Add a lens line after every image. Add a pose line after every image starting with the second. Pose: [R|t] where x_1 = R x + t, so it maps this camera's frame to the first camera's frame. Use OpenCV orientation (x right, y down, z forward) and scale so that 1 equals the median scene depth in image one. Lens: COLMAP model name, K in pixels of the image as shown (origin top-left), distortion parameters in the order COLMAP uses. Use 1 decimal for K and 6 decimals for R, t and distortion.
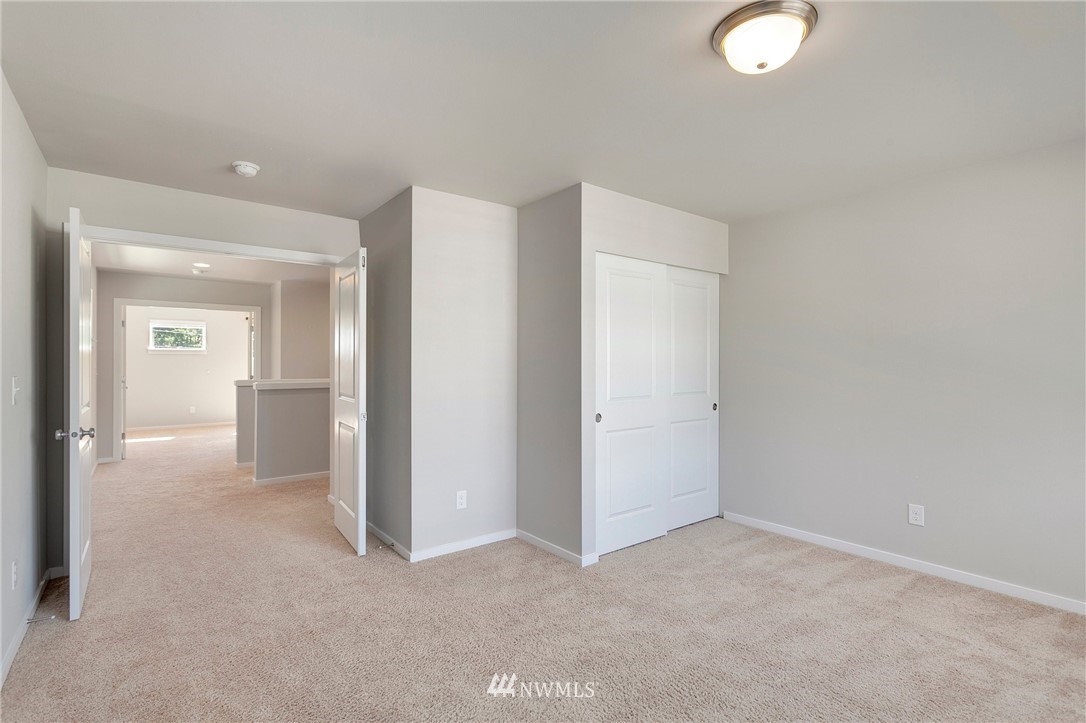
lens RADIAL K [[523.2, 0, 545.2], [0, 523.2, 355.2], [0, 0, 1]] dist [-0.000987, 0.000110]
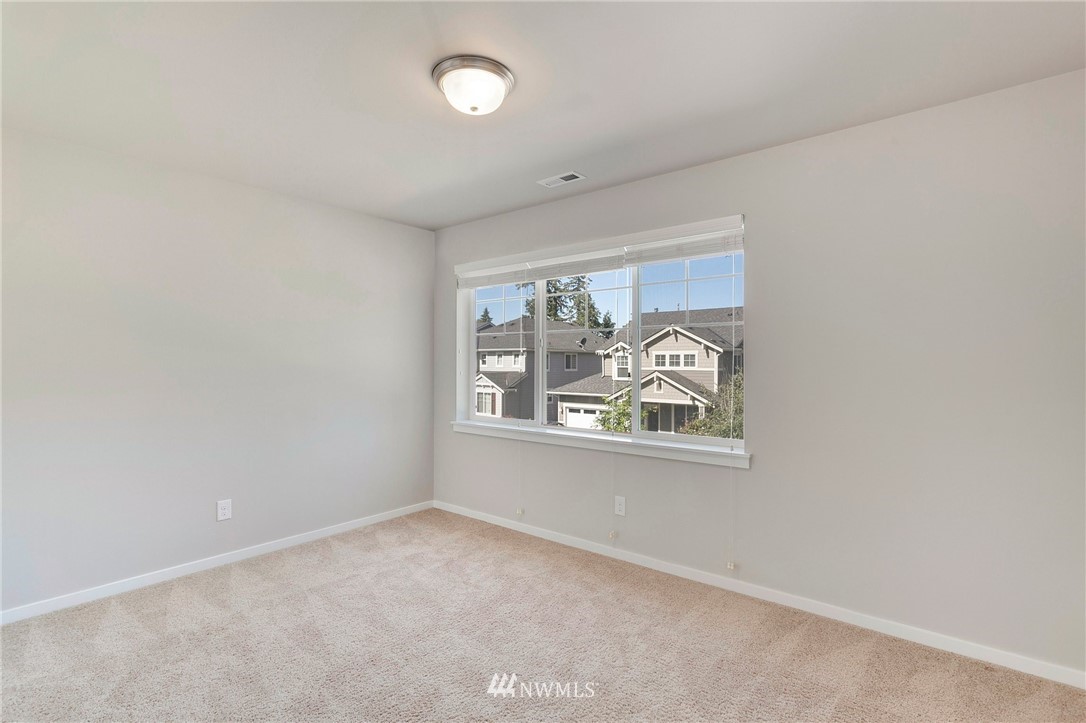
lens RADIAL K [[528.5, 0, 543.7], [0, 528.5, 356.3], [0, 0, 1]] dist [0.000628, 0.000935]
pose [[-0.204952, -0.000895, 0.978772, -0.480146], [-0.013339, 0.999909, -0.001879, -0.005533], [-0.978681, -0.013441, -0.204945, 0.655970]]
